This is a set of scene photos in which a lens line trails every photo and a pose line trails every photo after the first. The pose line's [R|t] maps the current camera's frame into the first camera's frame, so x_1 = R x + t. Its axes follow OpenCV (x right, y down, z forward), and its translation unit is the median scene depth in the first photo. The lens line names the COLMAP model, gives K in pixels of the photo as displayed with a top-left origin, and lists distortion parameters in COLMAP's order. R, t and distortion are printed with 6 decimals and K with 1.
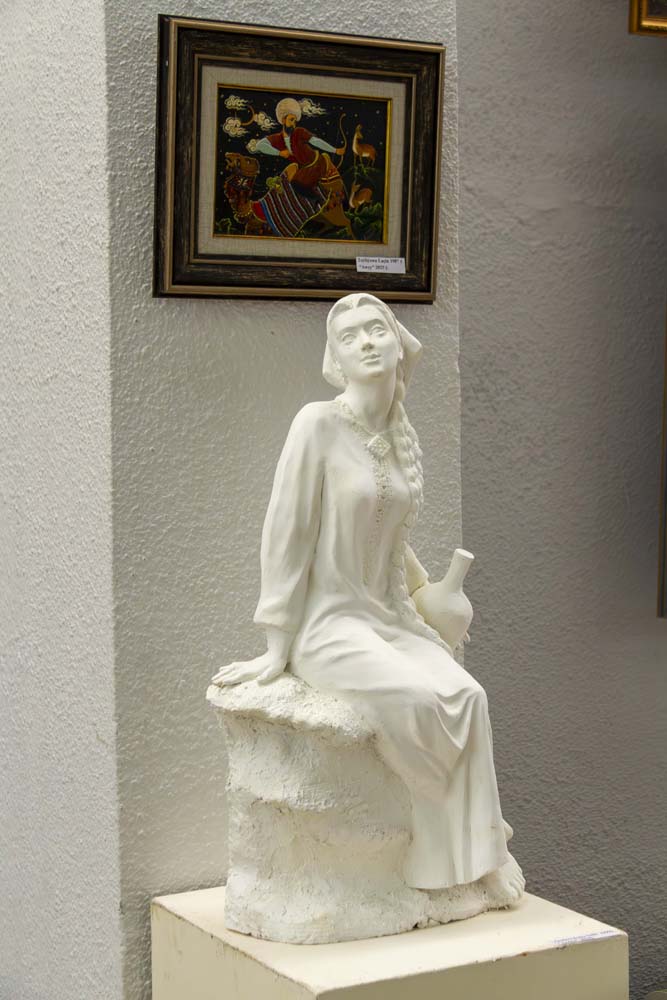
lens RADIAL K [[1794.1, 0, 333.4], [0, 1794.1, 498.4], [0, 0, 1]] dist [-0.045071, 0.000000]
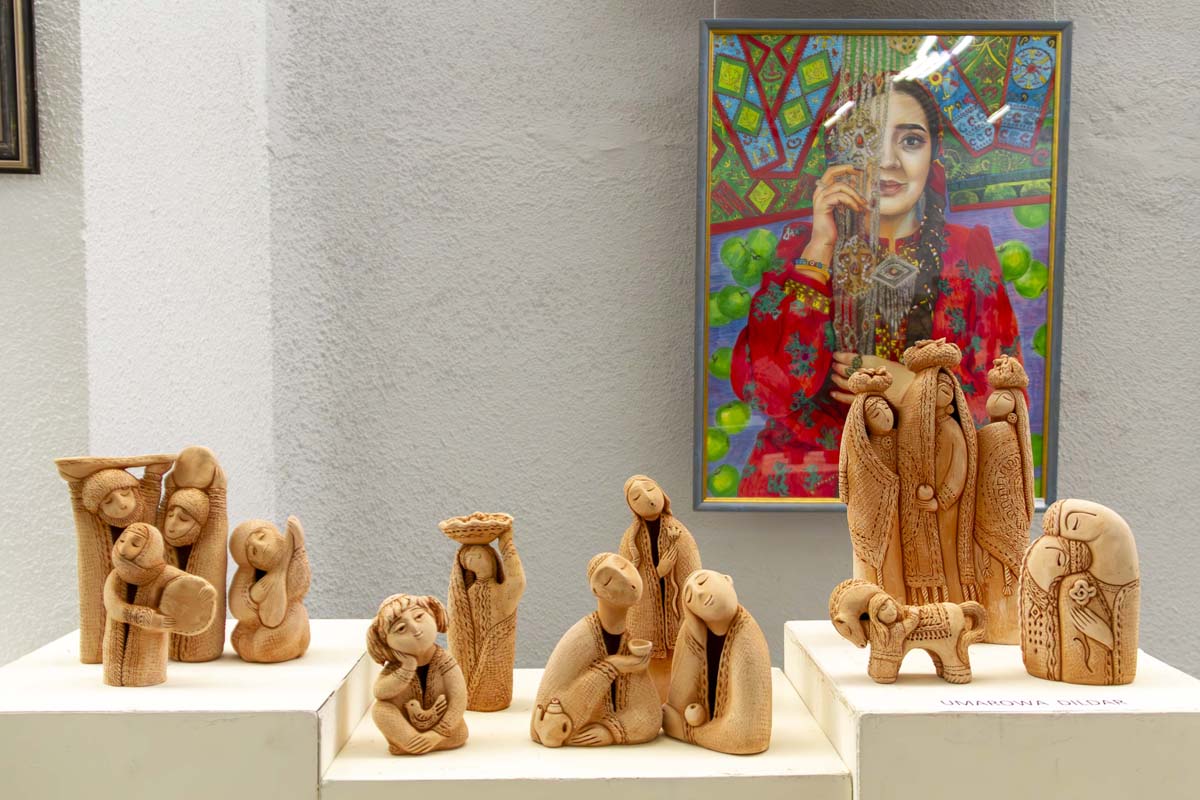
lens RADIAL K [[1075.6, 0, 599.9], [0, 1075.6, 405.4], [0, 0, 1]] dist [0.004094, -0.002972]
pose [[0.892079, 0.022005, -0.451344, 0.433854], [-0.038876, 0.998848, -0.028139, 0.023474], [0.450205, 0.042649, 0.891906, 0.389361]]
